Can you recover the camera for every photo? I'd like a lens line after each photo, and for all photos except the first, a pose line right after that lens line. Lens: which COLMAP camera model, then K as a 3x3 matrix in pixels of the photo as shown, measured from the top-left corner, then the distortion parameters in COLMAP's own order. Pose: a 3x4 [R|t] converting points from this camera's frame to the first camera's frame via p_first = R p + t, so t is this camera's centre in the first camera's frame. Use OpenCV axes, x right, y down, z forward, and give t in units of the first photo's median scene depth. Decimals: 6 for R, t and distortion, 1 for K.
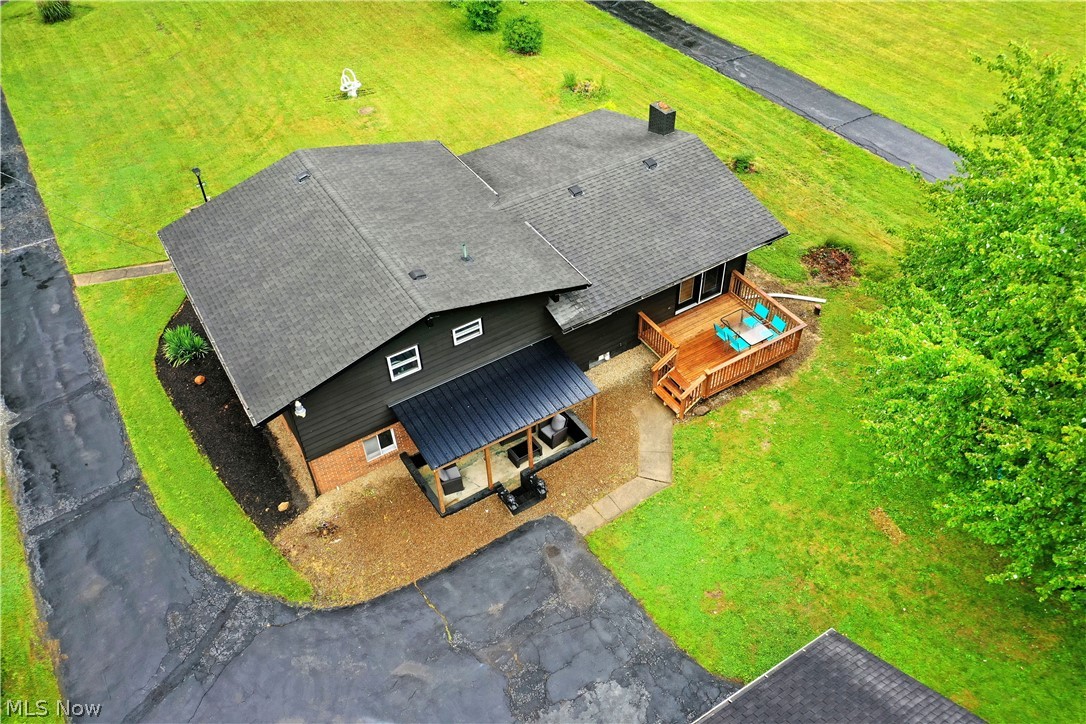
lens RADIAL K [[867.9, 0, 539.7], [0, 867.9, 363.3], [0, 0, 1]] dist [0.014515, -0.003598]
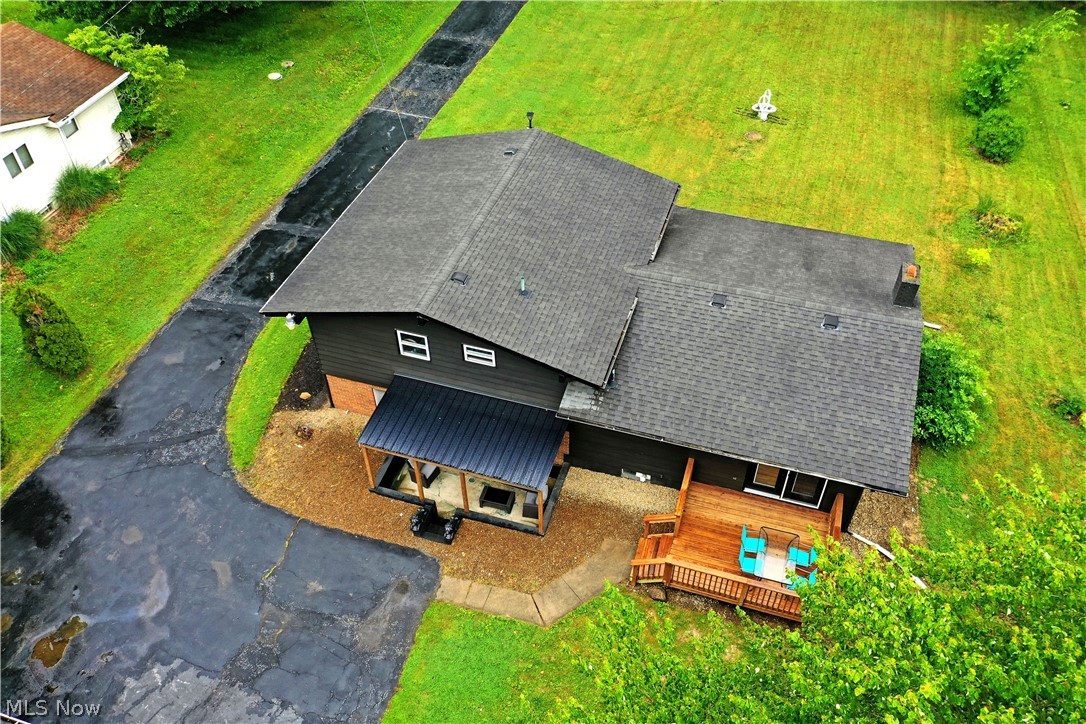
lens RADIAL K [[867.9, 0, 542.0], [0, 867.9, 360.6], [0, 0, 1]] dist [0.014515, -0.003598]
pose [[0.643921, 0.544555, -0.537424, 0.439819], [-0.532547, 0.823348, 0.196195, -0.234287], [0.549326, 0.159869, 0.820172, 0.220145]]
